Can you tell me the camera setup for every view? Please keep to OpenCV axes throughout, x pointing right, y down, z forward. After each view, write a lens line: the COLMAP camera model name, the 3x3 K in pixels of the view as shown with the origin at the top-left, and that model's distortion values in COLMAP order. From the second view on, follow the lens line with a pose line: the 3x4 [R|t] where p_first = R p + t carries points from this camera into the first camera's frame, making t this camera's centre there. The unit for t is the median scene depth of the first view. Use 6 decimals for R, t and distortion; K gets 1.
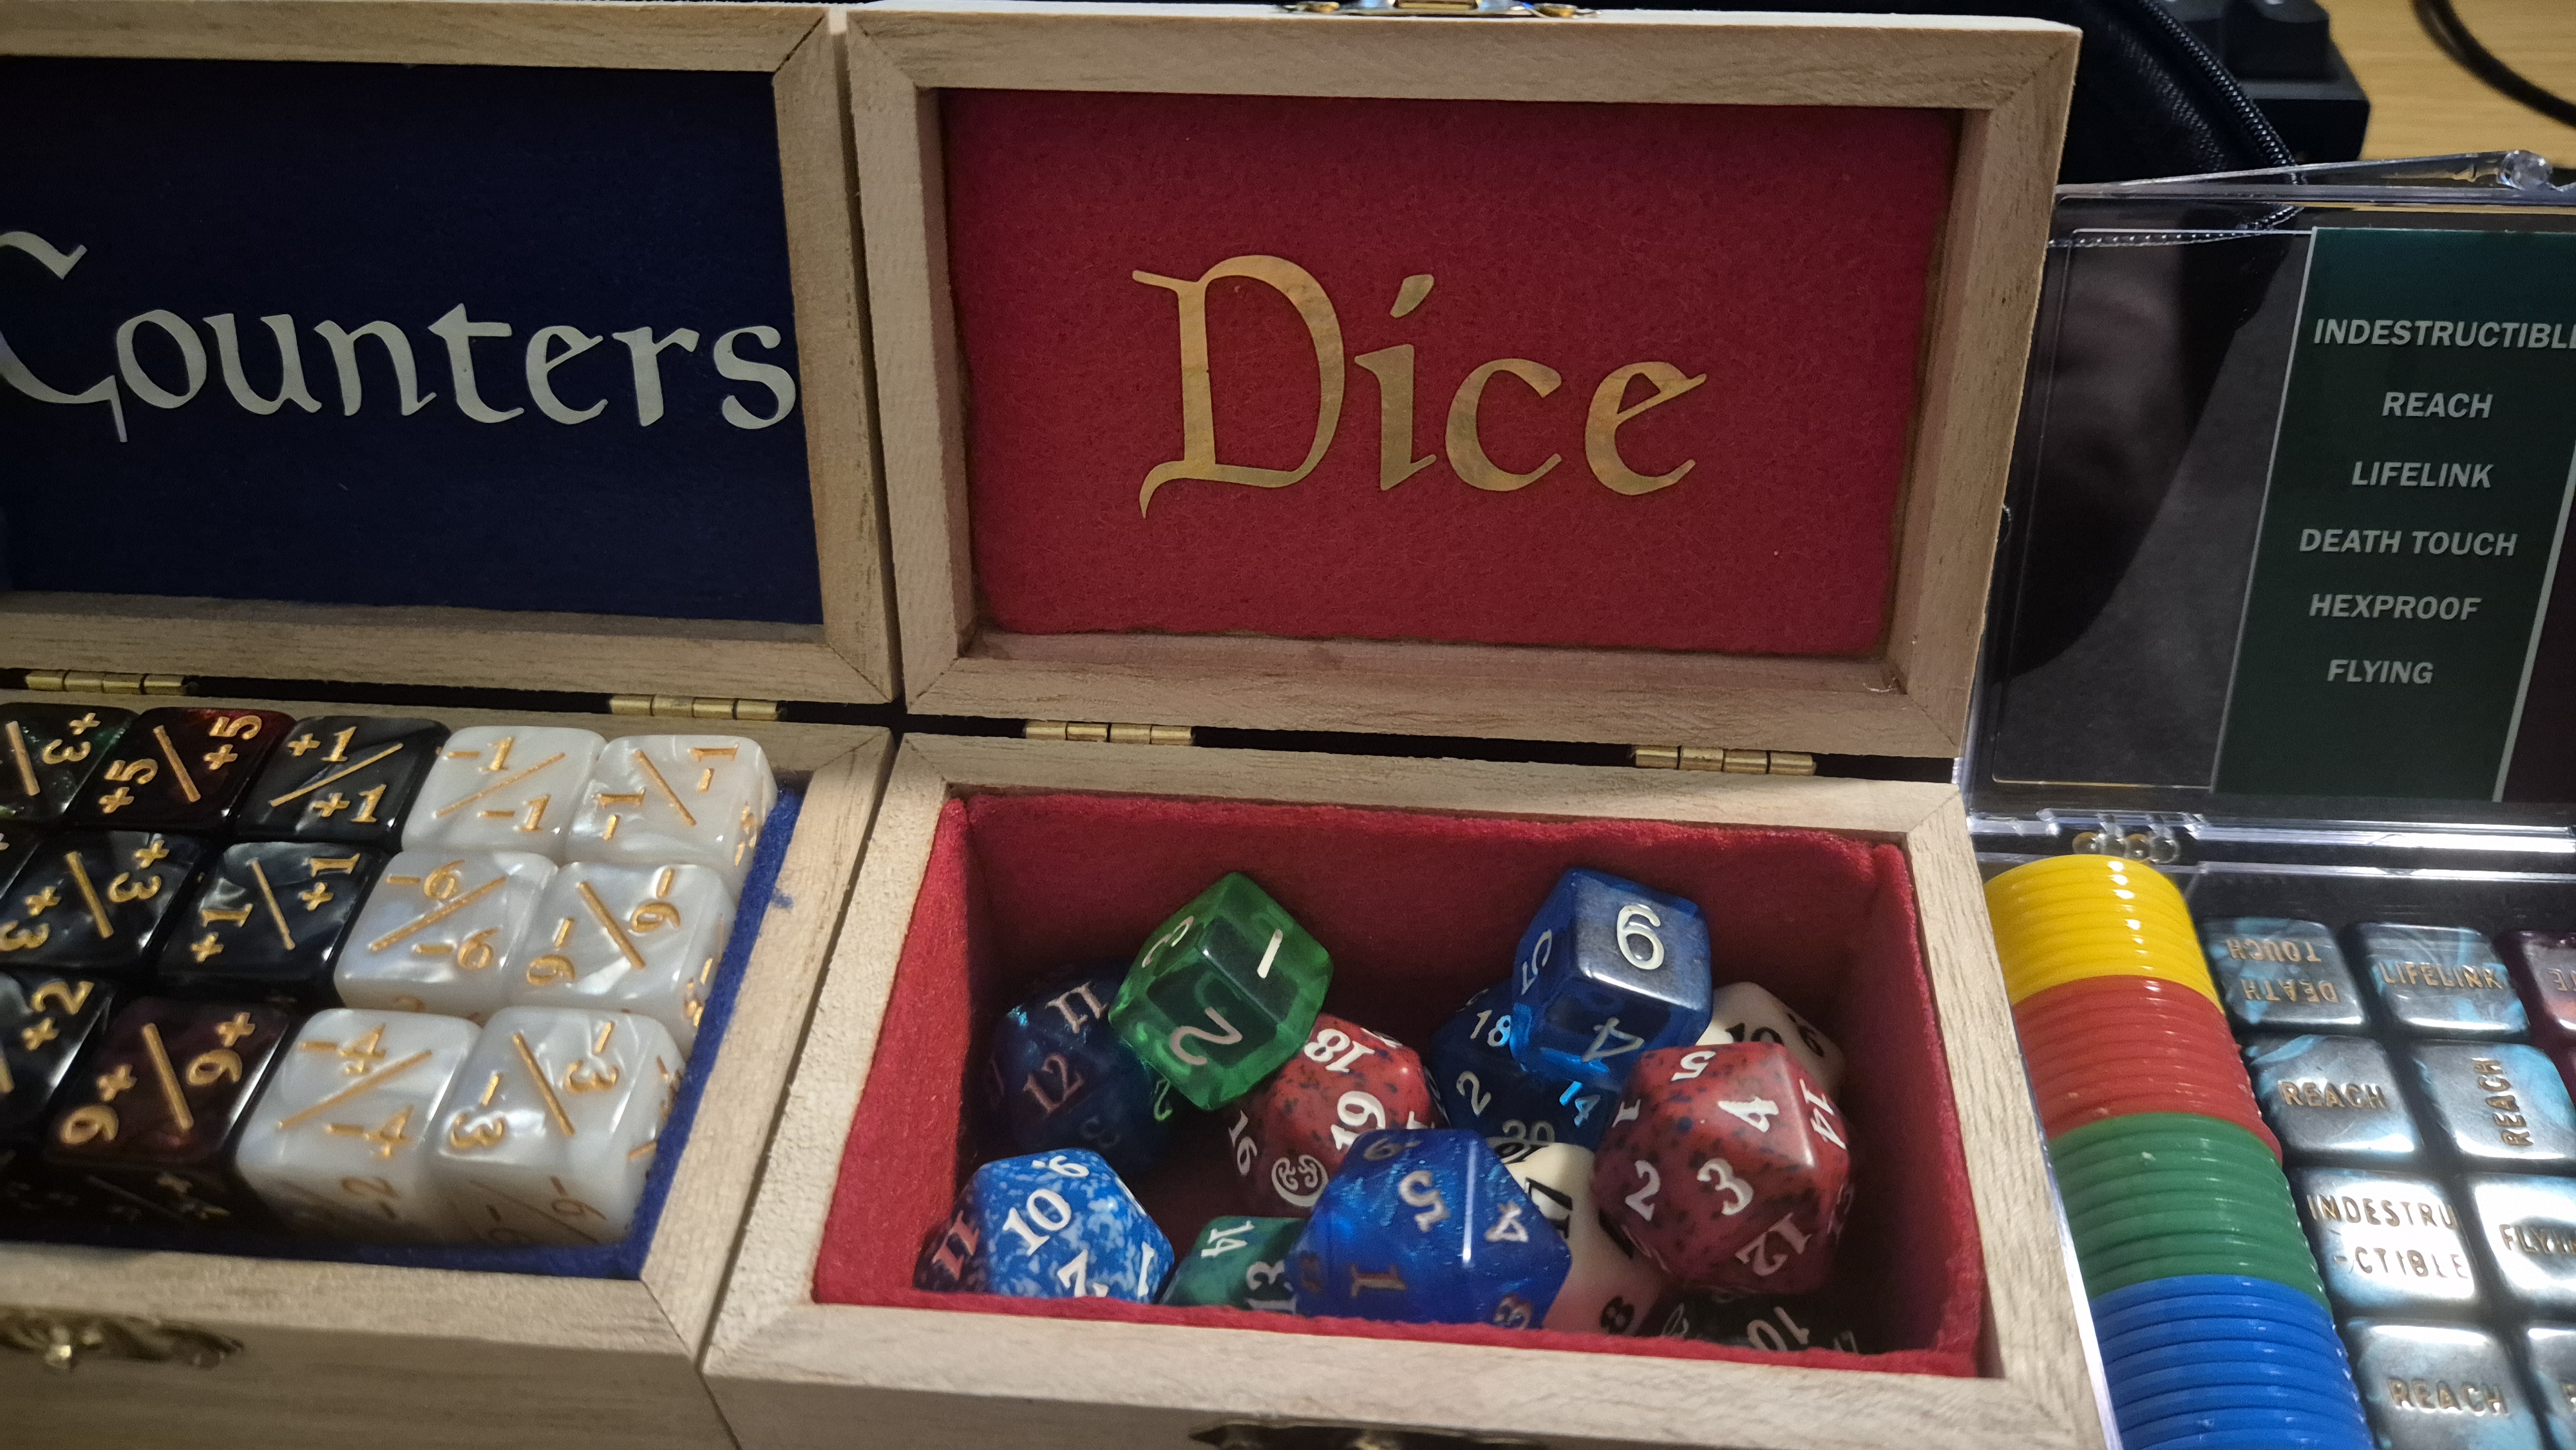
lens RADIAL K [[1745.4, 0, 1288.0], [0, 1745.4, 725.0], [0, 0, 1]] dist [0.033251, -0.051172]
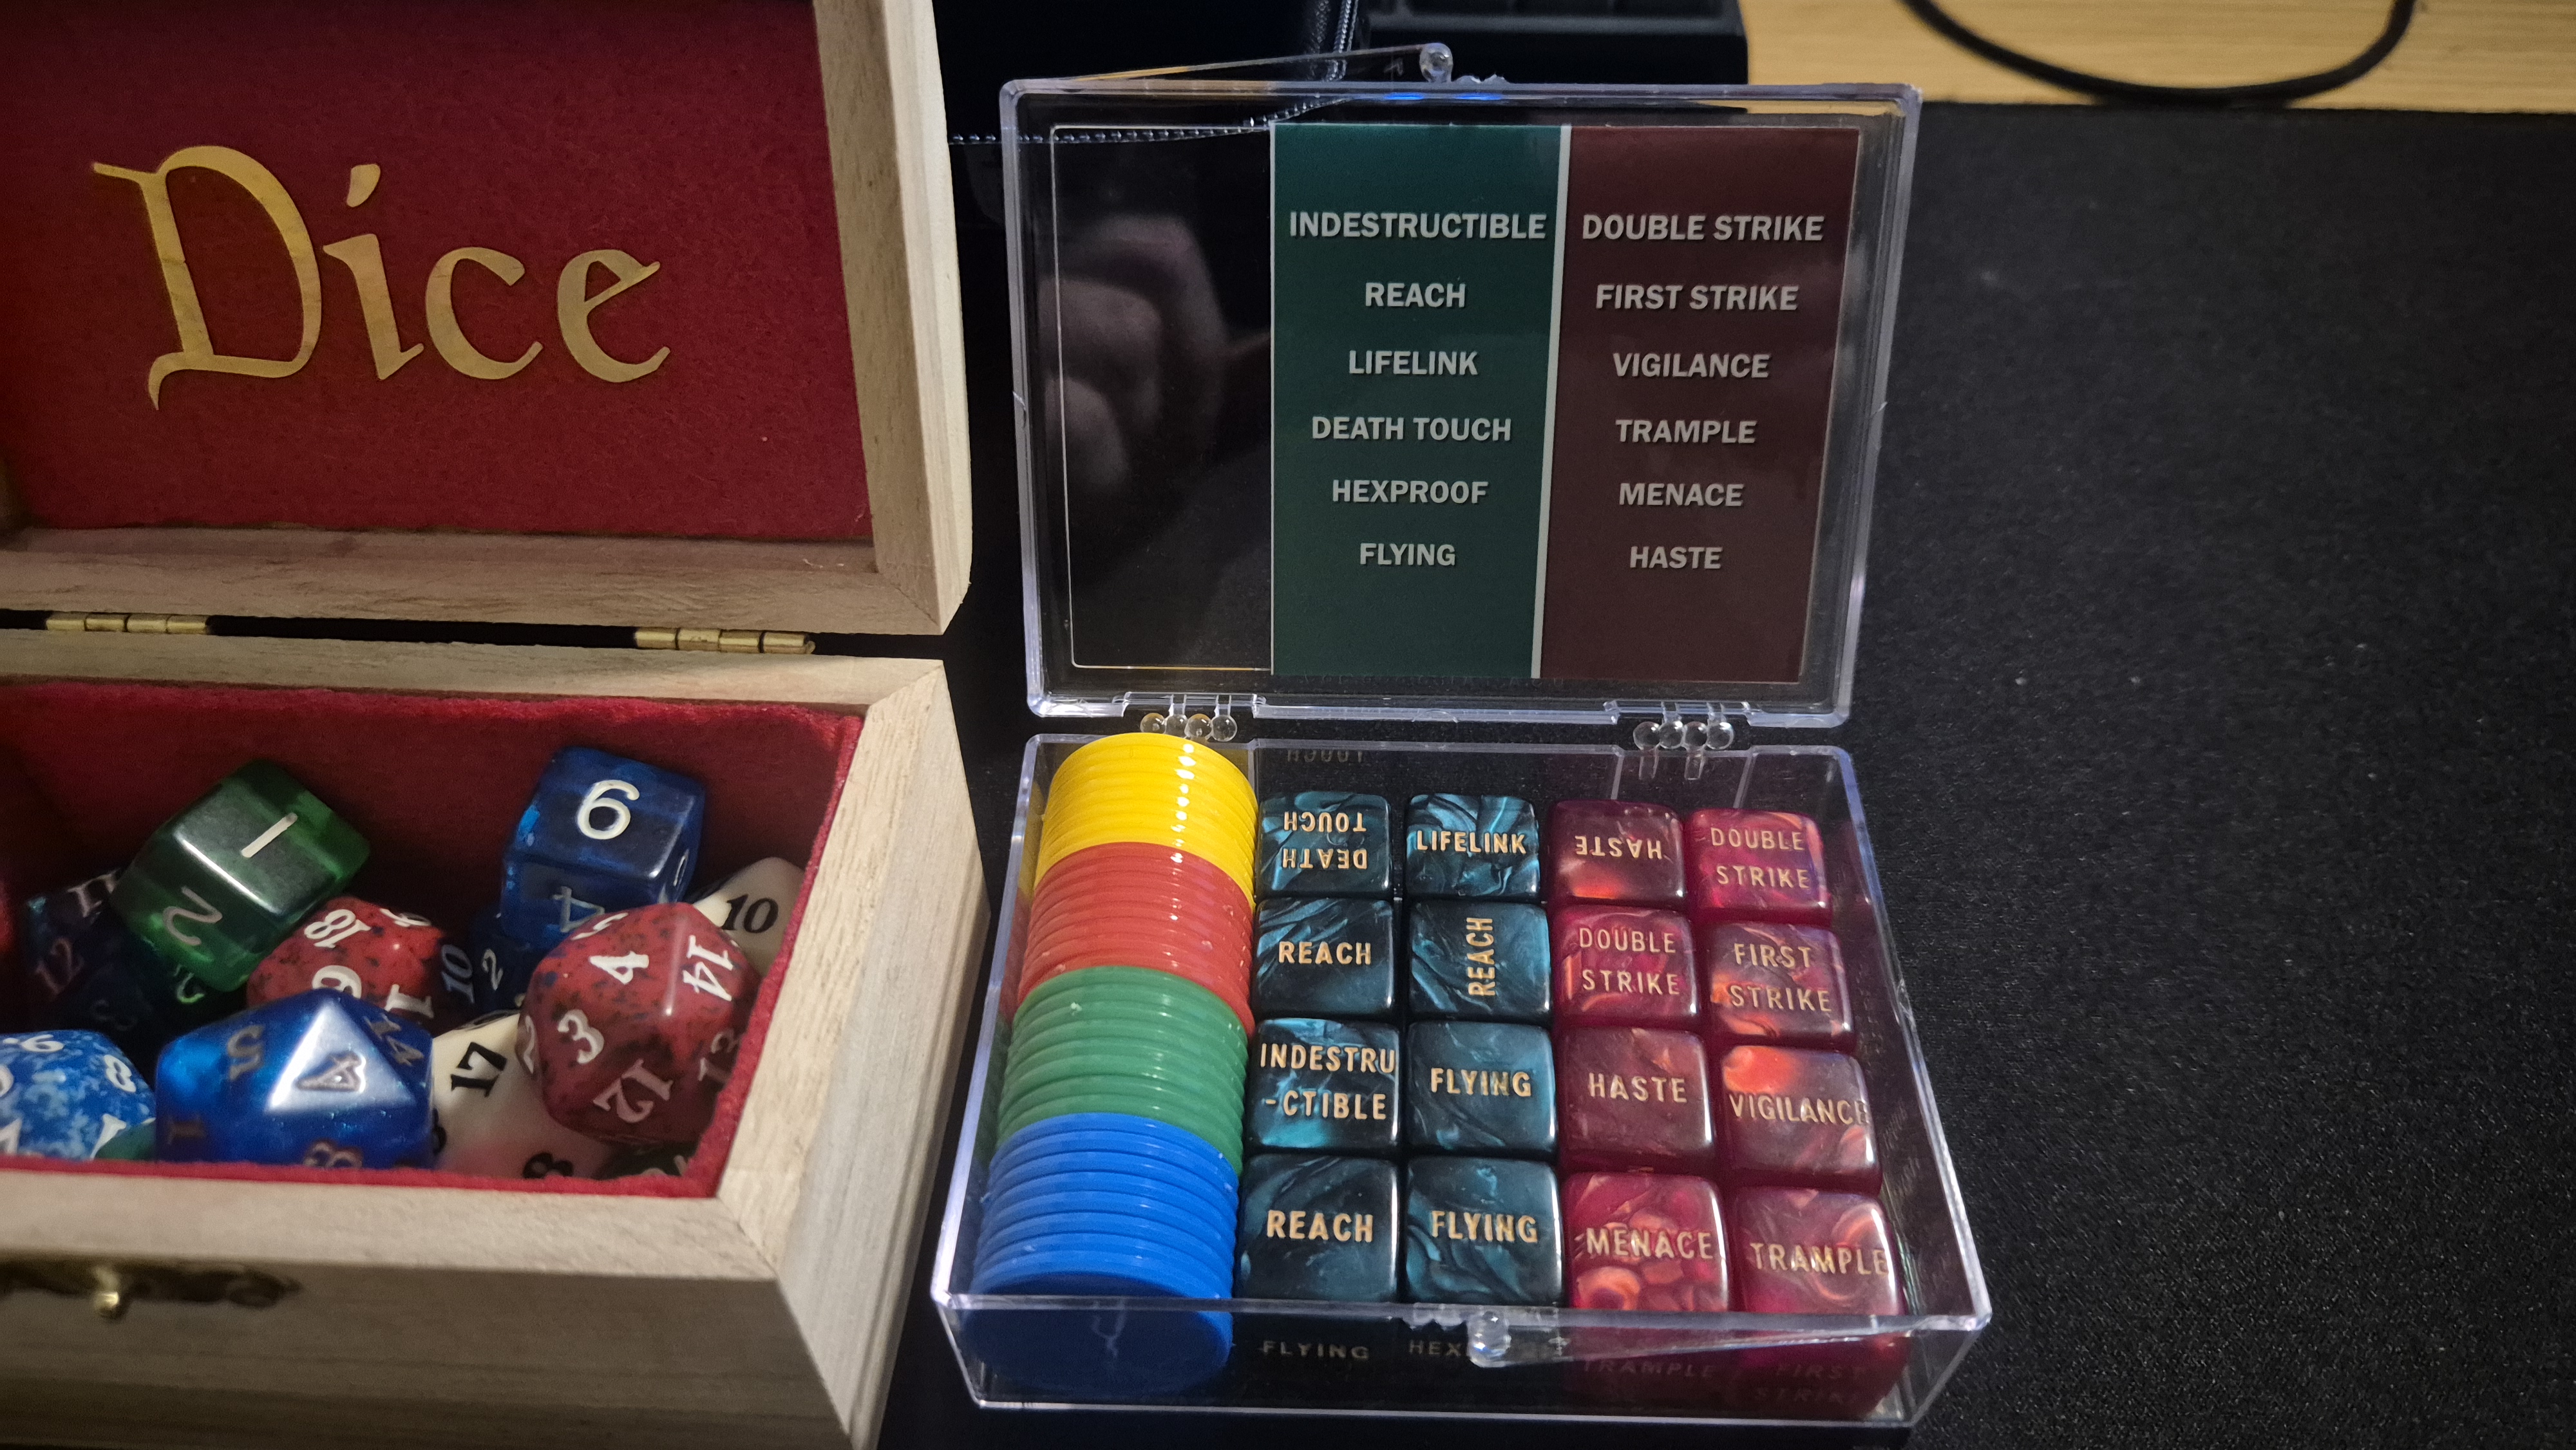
lens RADIAL K [[1745.4, 0, 1288.0], [0, 1745.4, 725.0], [0, 0, 1]] dist [0.033251, -0.051172]
pose [[0.999029, -0.014328, 0.041667, 0.538773], [0.013779, 0.999815, 0.013438, 0.060553], [-0.041852, -0.012851, 0.999041, -0.046833]]
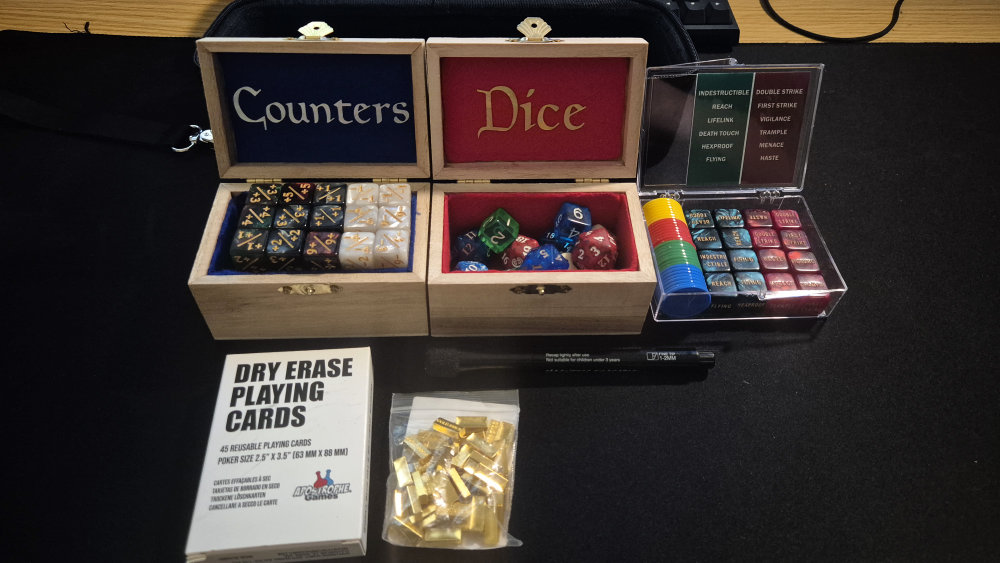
lens RADIAL K [[641.1, 0, 503.1], [0, 641.1, 274.3], [0, 0, 1]] dist [0.055873, -0.043399]
pose [[0.993332, -0.058729, 0.099212, -0.224954], [0.052033, 0.996273, 0.068789, 0.153505], [-0.102882, -0.063168, 0.992686, -0.906724]]
